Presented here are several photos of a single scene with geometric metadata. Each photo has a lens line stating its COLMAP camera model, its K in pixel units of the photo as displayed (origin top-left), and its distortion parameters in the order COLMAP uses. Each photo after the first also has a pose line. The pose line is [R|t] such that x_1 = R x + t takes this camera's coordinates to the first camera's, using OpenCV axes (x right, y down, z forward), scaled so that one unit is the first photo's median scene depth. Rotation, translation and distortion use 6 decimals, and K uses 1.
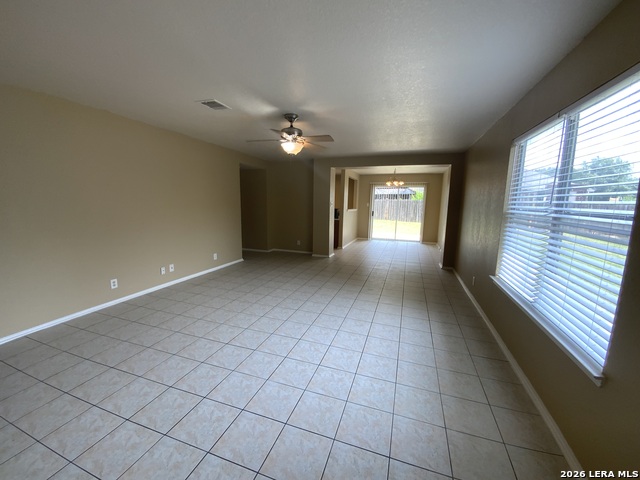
lens RADIAL K [[262.0, 0, 318.3], [0, 262.0, 238.5], [0, 0, 1]] dist [-0.000109, -0.000275]
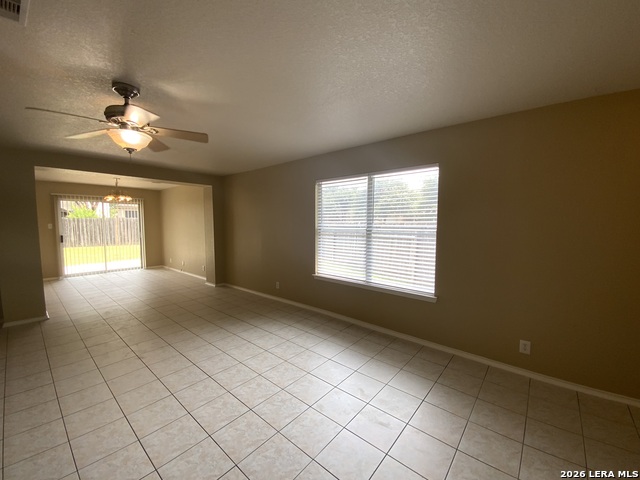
lens RADIAL K [[262.0, 0, 321.5], [0, 262.0, 239.2], [0, 0, 1]] dist [-0.000109, -0.000275]
pose [[0.347077, -0.083790, 0.934086, -0.497200], [0.137285, 0.989811, 0.037778, -0.074422], [-0.927734, 0.115124, 0.355044, 0.369588]]
